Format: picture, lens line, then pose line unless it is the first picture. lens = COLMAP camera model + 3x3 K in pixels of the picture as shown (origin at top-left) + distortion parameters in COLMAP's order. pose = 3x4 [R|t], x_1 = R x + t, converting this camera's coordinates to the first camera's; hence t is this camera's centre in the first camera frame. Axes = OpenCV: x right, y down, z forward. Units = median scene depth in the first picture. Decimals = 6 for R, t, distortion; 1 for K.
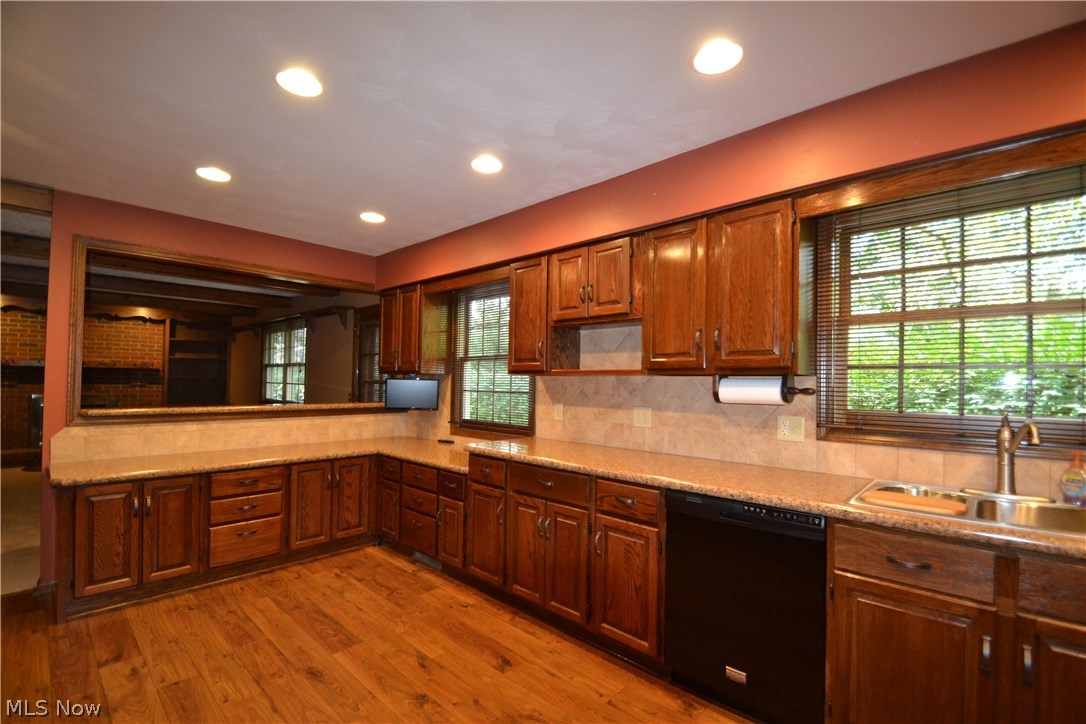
lens RADIAL K [[482.2, 0, 546.3], [0, 482.2, 372.2], [0, 0, 1]] dist [0.023533, -0.021575]
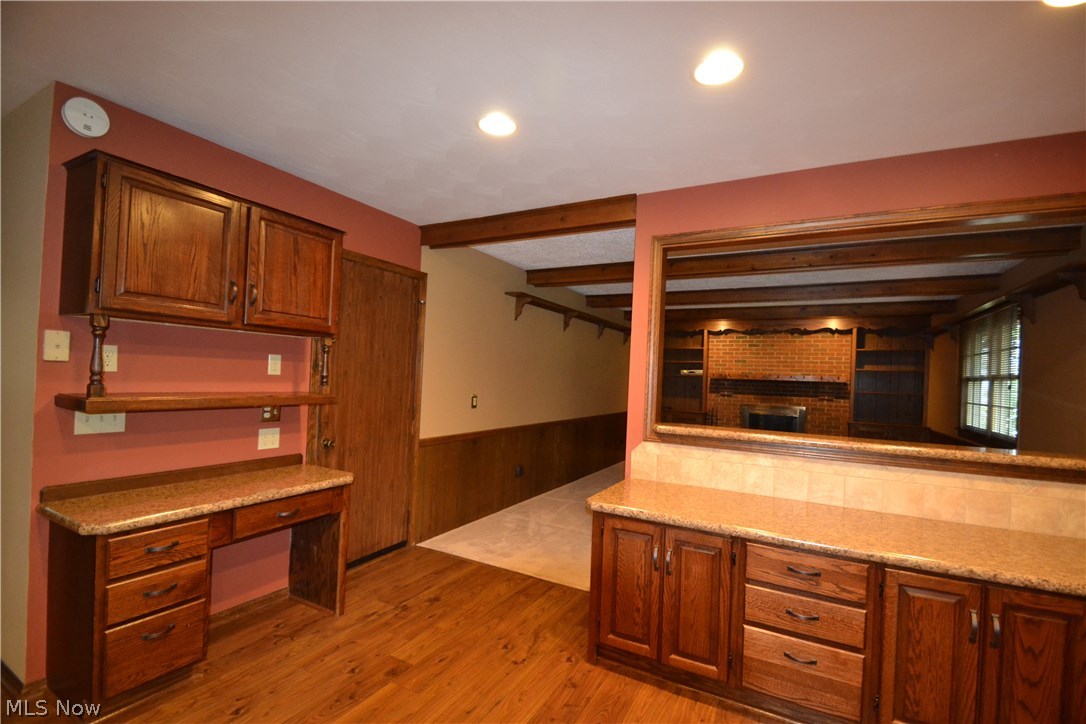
lens RADIAL K [[482.2, 0, 546.3], [0, 482.2, 372.2], [0, 0, 1]] dist [0.023533, -0.021575]
pose [[0.255262, -0.013148, -0.966782, -0.045044], [-0.015985, 0.999713, -0.017816, -0.000961], [0.966740, 0.020002, 0.254979, 0.205887]]
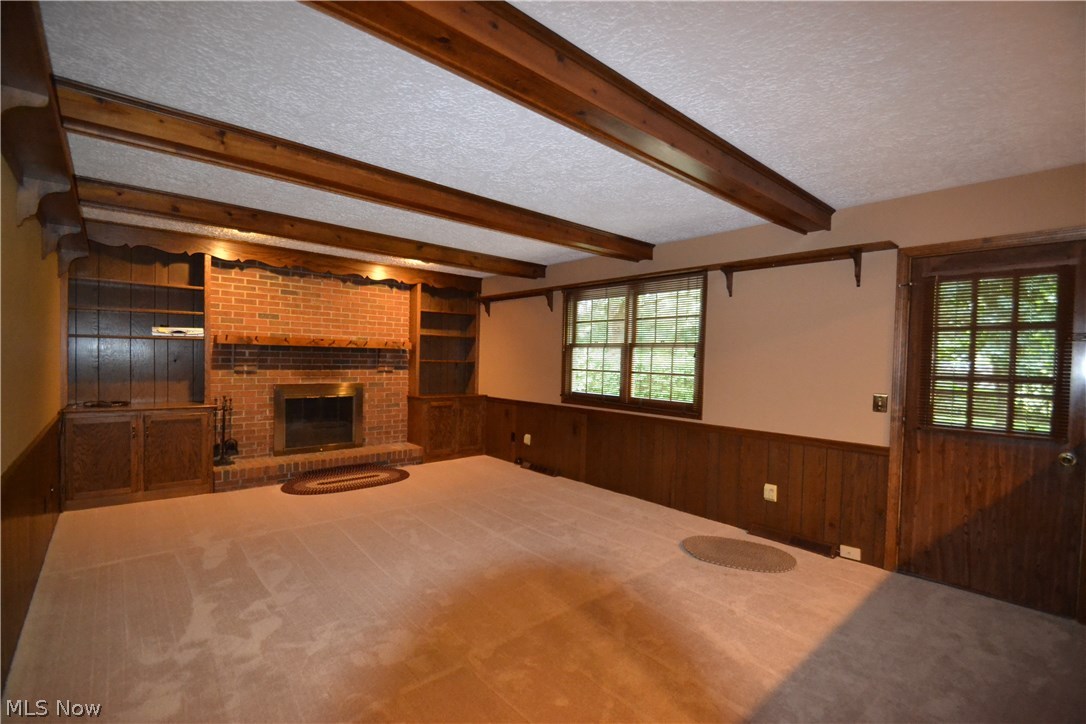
lens RADIAL K [[482.2, 0, 546.3], [0, 482.2, 372.2], [0, 0, 1]] dist [0.023533, -0.021575]
pose [[0.995822, 0.010896, -0.090664, -0.507449], [-0.006894, 0.998993, 0.044332, -0.006139], [0.091056, -0.043522, 0.994894, 0.260760]]
